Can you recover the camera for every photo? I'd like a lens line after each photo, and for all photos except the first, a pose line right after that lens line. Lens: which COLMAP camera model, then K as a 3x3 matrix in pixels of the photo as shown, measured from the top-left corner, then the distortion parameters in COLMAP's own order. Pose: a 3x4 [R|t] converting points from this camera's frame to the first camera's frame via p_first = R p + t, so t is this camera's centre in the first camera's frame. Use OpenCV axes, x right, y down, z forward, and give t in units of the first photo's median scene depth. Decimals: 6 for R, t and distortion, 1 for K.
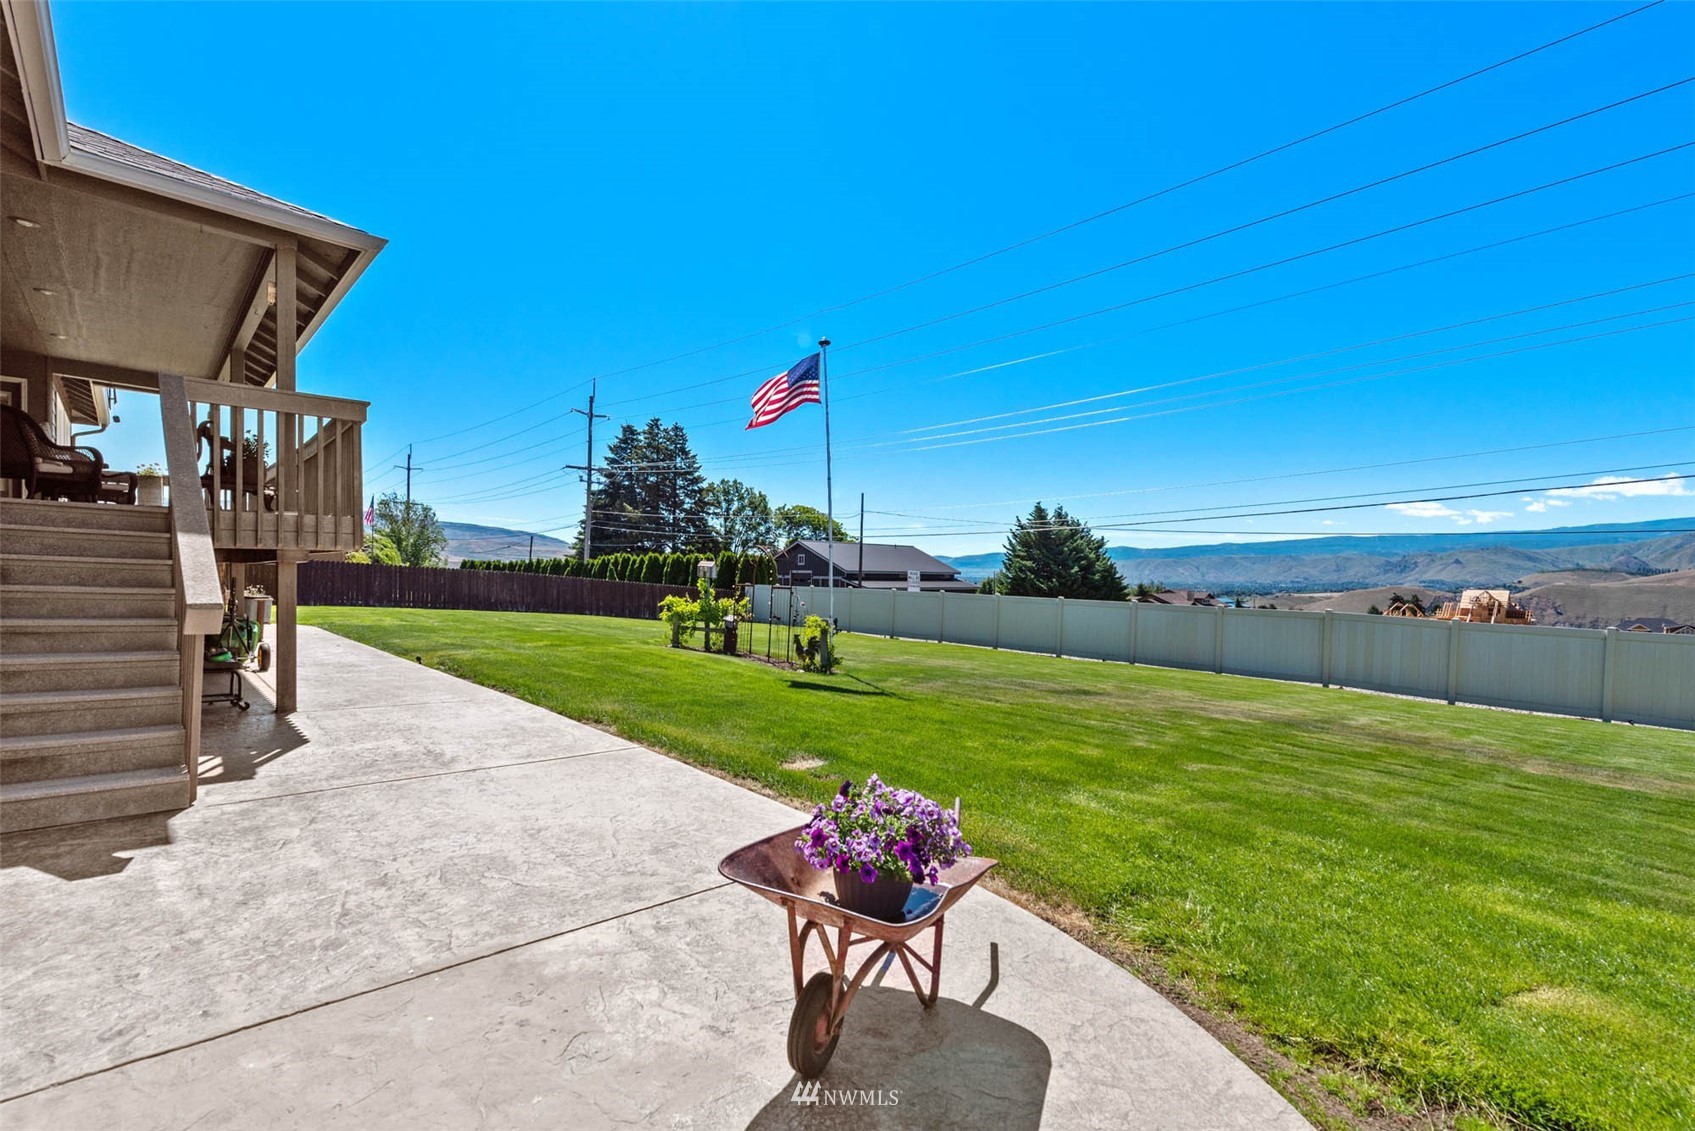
lens RADIAL K [[738.0, 0, 848.0], [0, 738.0, 586.6], [0, 0, 1]] dist [-0.000509, -0.000399]
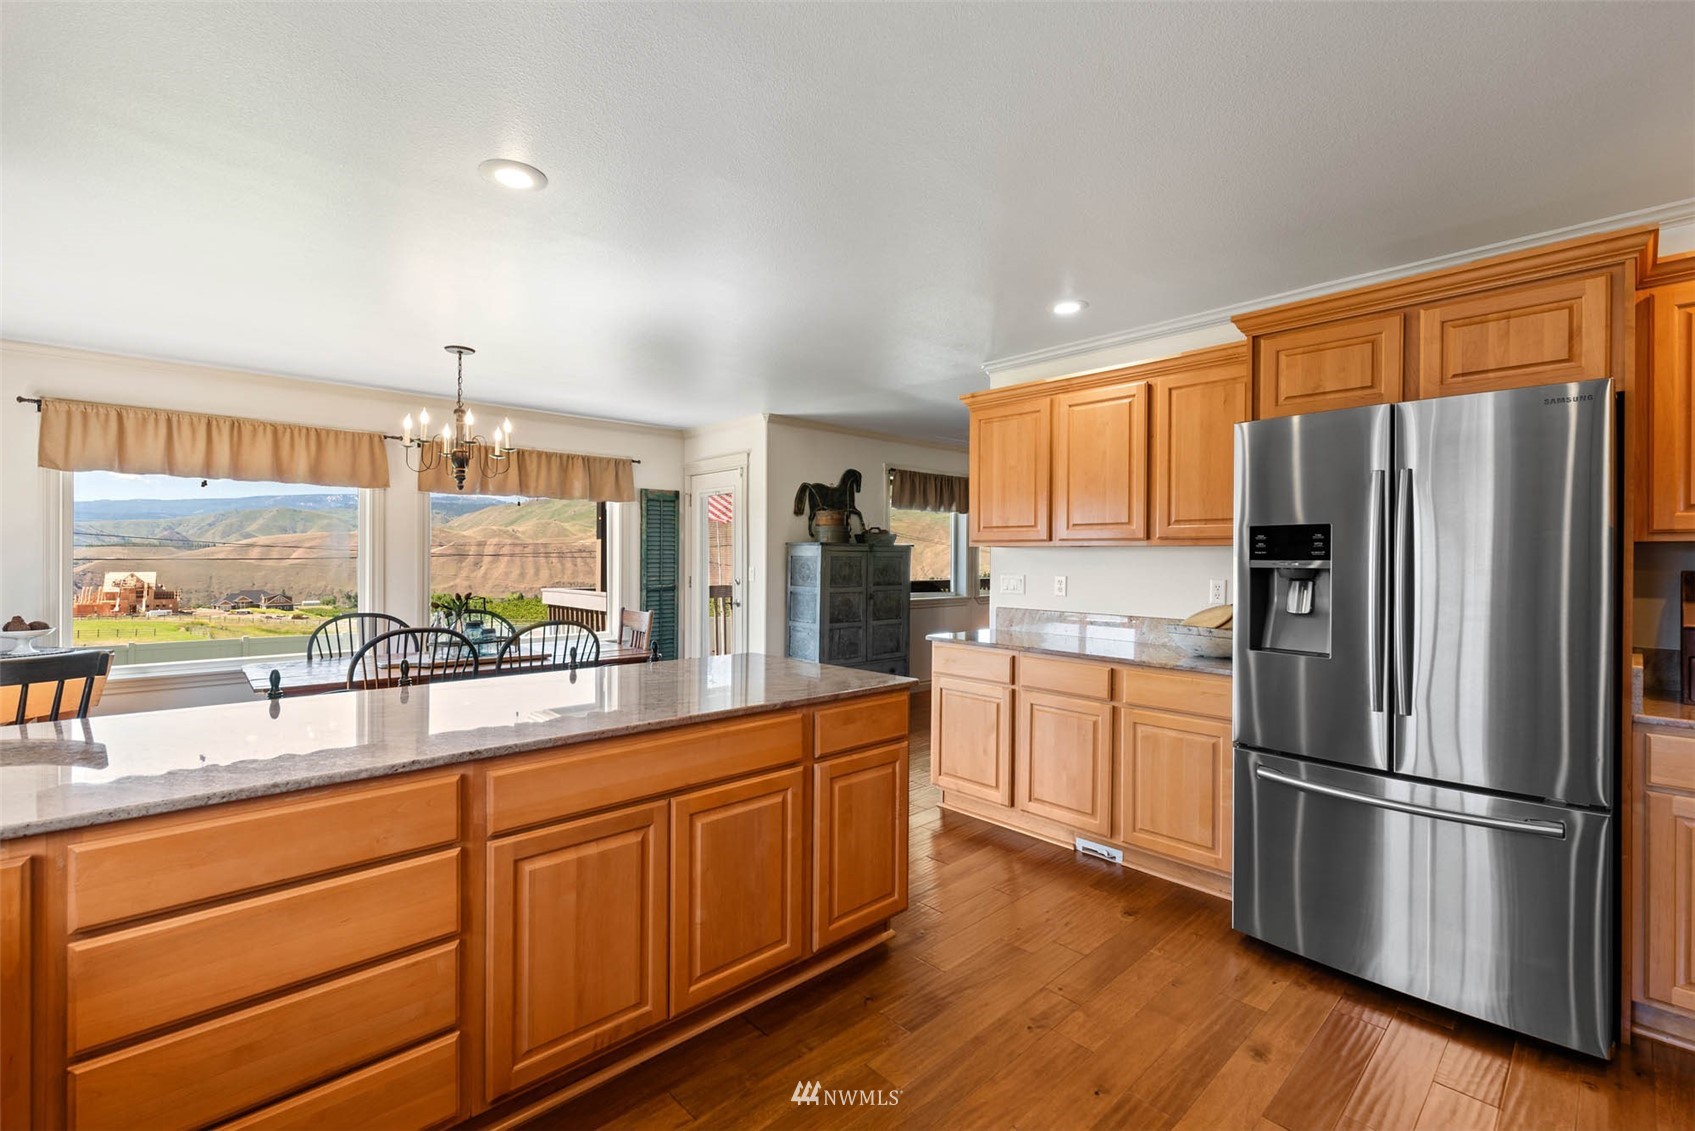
lens RADIAL K [[738.5, 0, 851.1], [0, 738.5, 557.5], [0, 0, 1]] dist [-0.001905, 0.000021]
pose [[0.008709, -0.013617, 0.999869, -0.198673], [0.016700, 0.999770, 0.013470, -0.024028], [-0.999823, 0.016580, 0.008935, 0.096222]]
